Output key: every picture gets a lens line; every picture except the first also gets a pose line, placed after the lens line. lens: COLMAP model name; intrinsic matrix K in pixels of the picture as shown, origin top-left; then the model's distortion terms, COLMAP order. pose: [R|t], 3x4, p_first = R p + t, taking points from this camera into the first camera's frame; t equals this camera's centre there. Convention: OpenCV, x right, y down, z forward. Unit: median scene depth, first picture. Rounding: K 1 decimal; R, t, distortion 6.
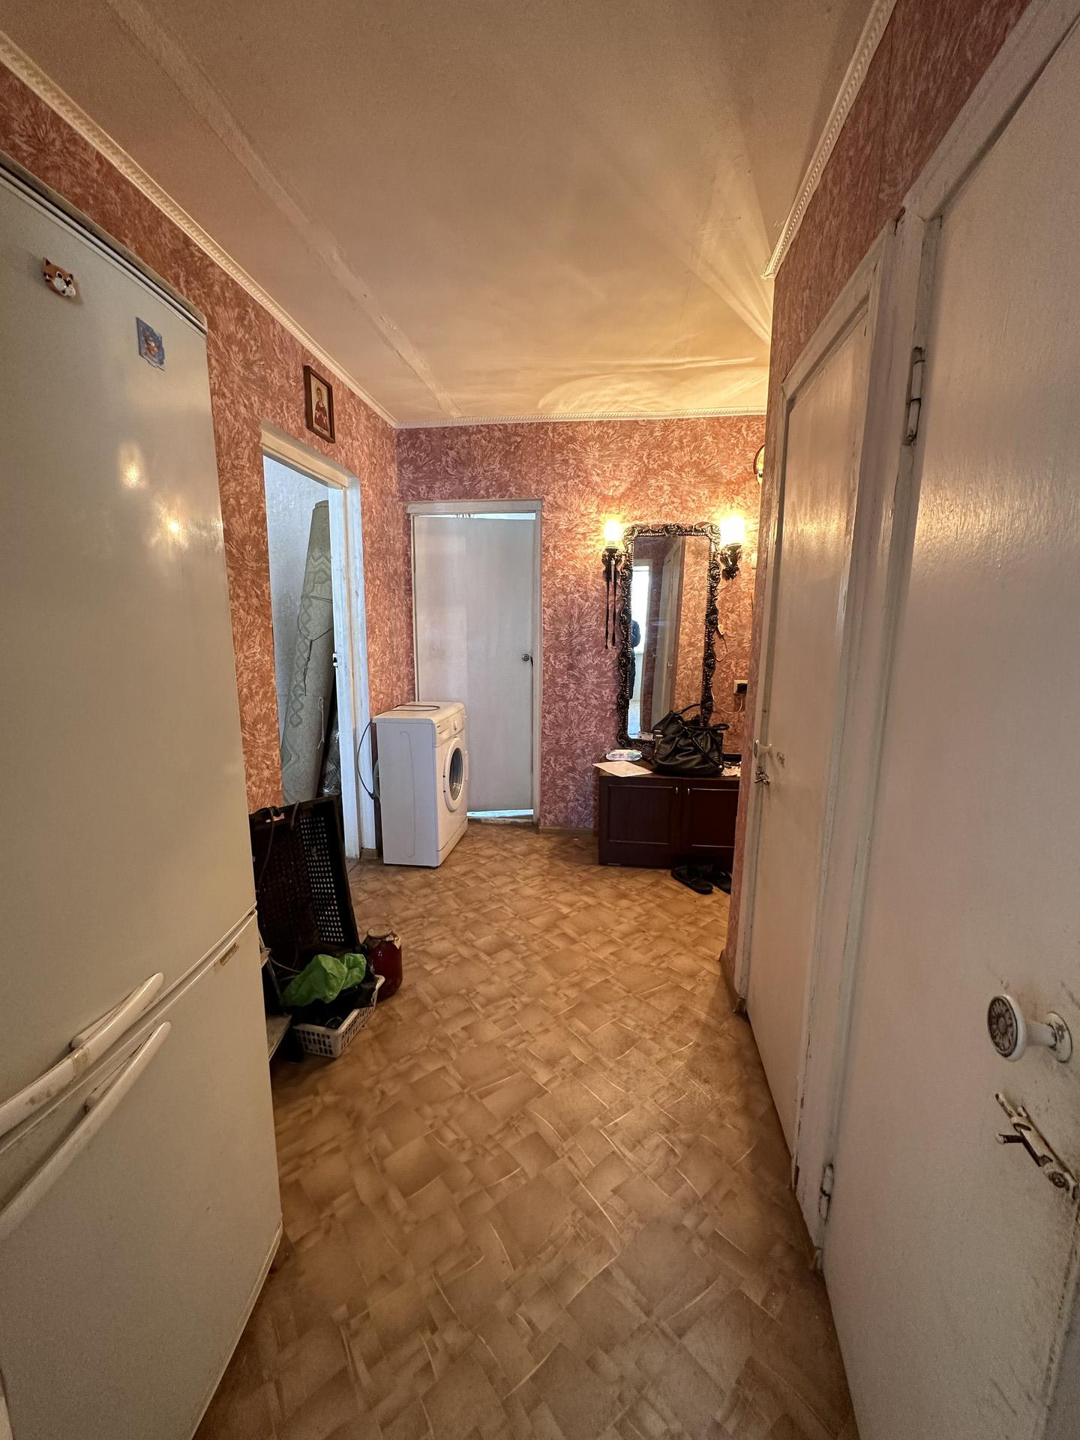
lens RADIAL K [[572.4, 0, 537.2], [0, 572.4, 719.6], [0, 0, 1]] dist [-0.002055, -0.000093]
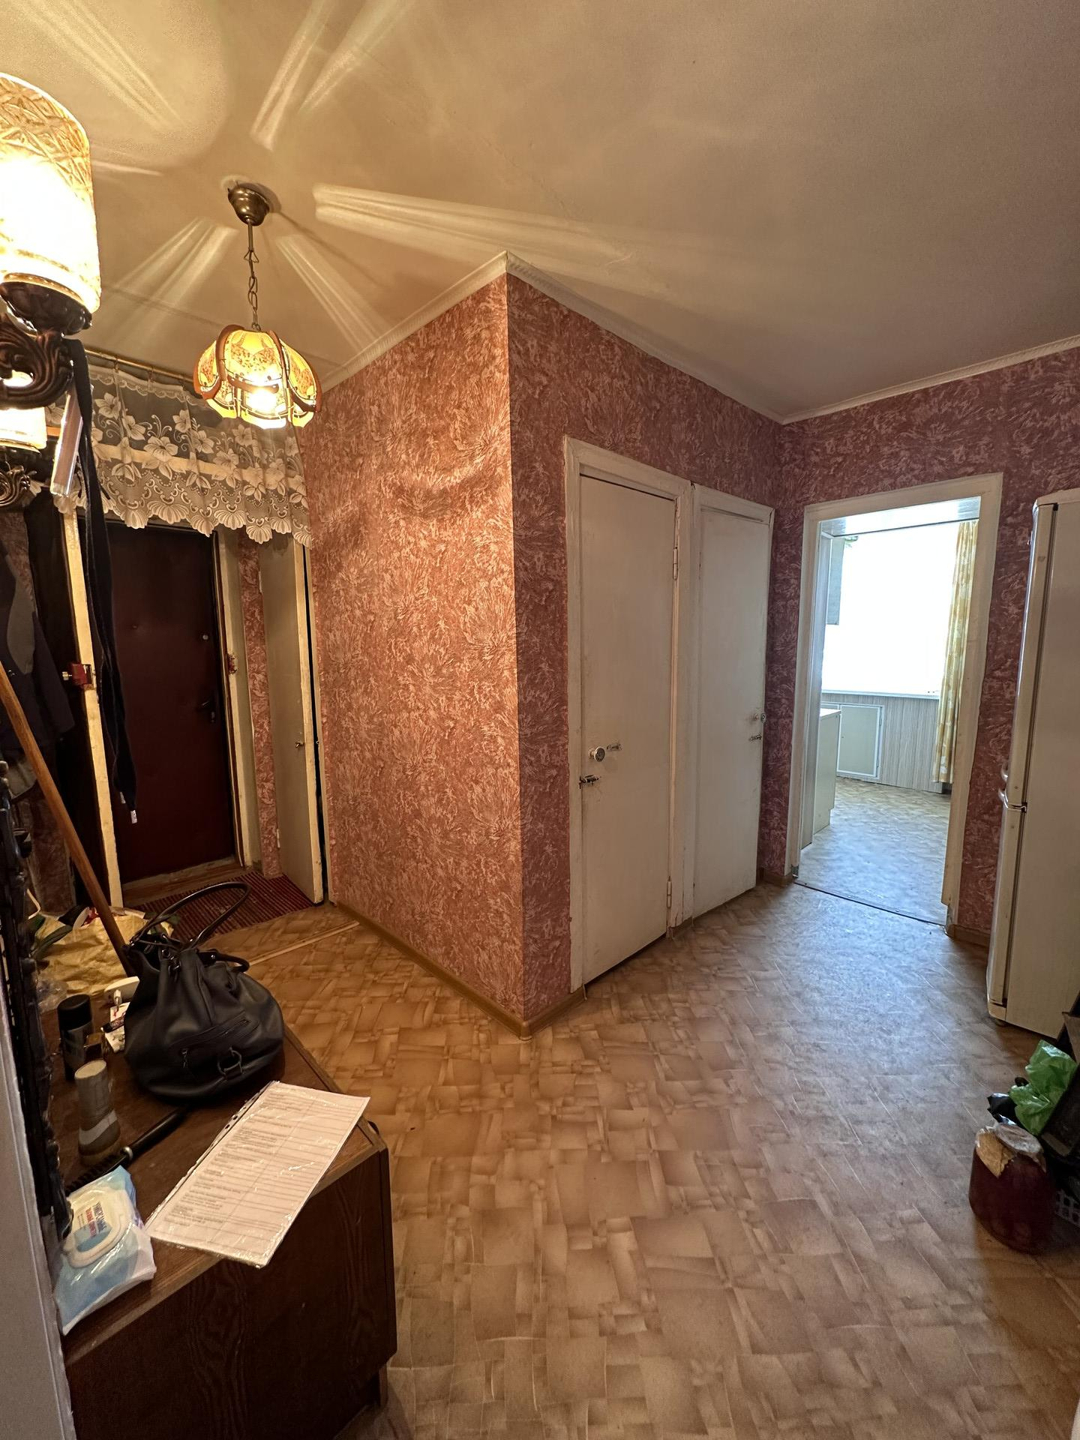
lens RADIAL K [[572.4, 0, 534.1], [0, 572.4, 723.3], [0, 0, 1]] dist [-0.002055, -0.000093]
pose [[-0.797361, -0.084597, 0.597544, -0.147792], [0.106308, 0.954955, 0.277054, -0.243296], [-0.594066, 0.284436, -0.752451, 1.315372]]
